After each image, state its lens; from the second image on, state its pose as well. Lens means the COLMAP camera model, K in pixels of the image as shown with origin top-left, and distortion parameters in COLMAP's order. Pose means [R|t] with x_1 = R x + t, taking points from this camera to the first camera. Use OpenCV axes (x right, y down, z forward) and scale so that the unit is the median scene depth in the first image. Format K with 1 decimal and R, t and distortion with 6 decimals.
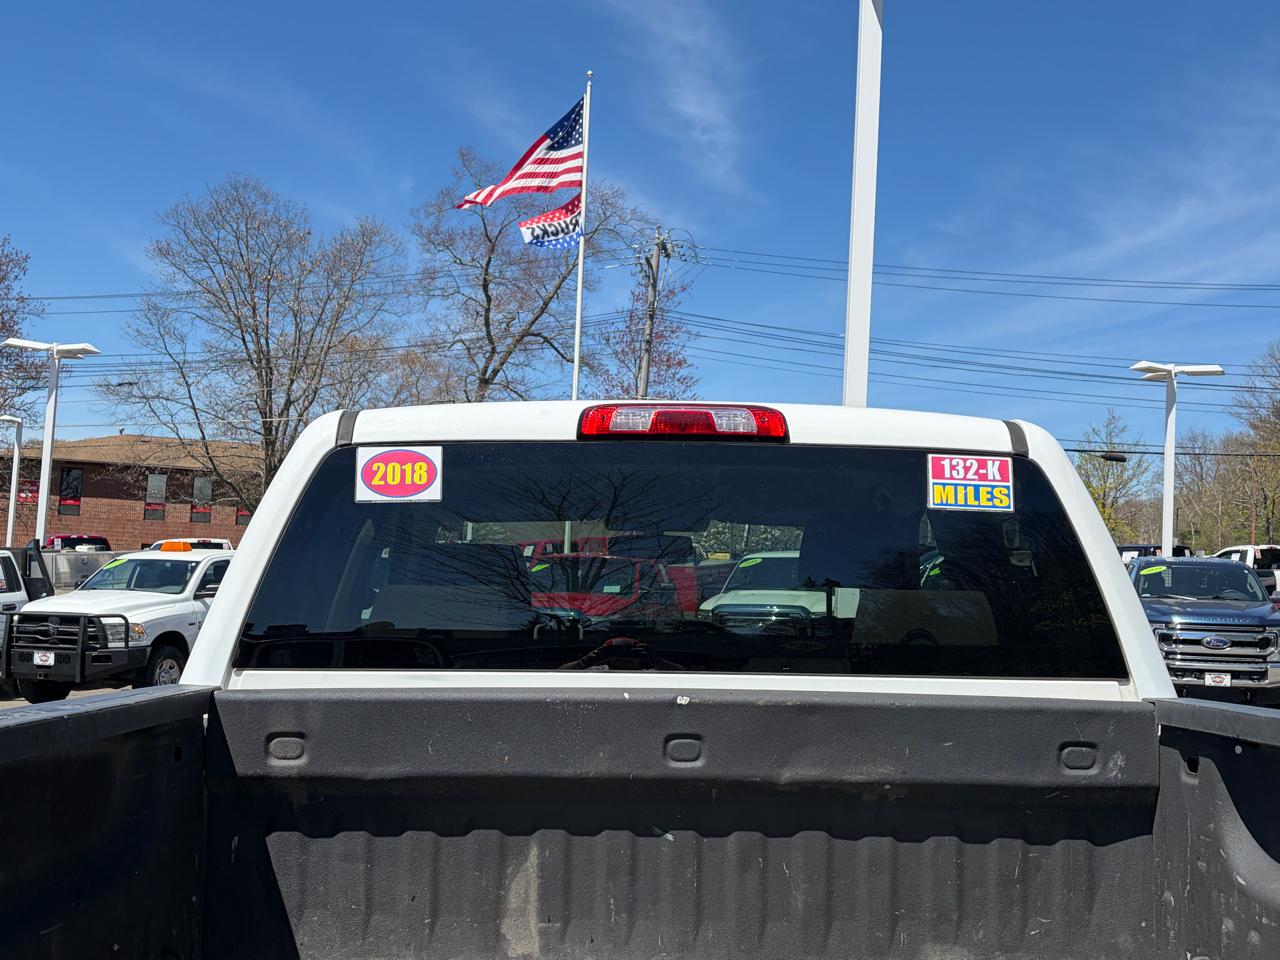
lens RADIAL K [[1356.1, 0, 641.1], [0, 1356.1, 506.6], [0, 0, 1]] dist [0.088181, -0.245511]
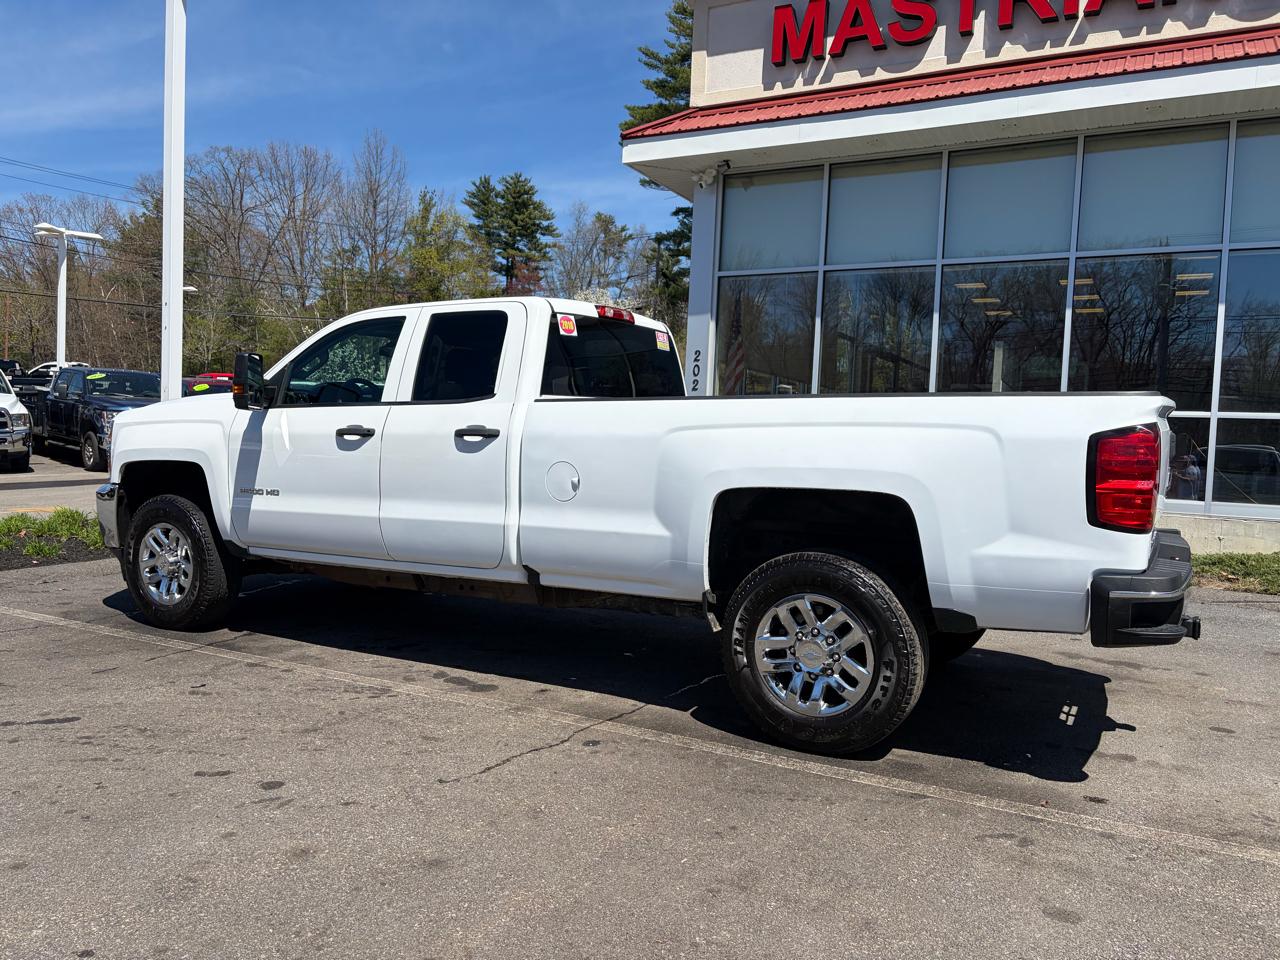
lens RADIAL K [[960.4, 0, 635.0], [0, 960.4, 485.2], [0, 0, 1]] dist [0.048307, -0.048623]
pose [[0.505065, -0.066114, 0.860545, -0.107093], [-0.061839, 0.991727, 0.112487, 0.004150], [-0.860863, -0.110029, 0.496798, -0.007036]]
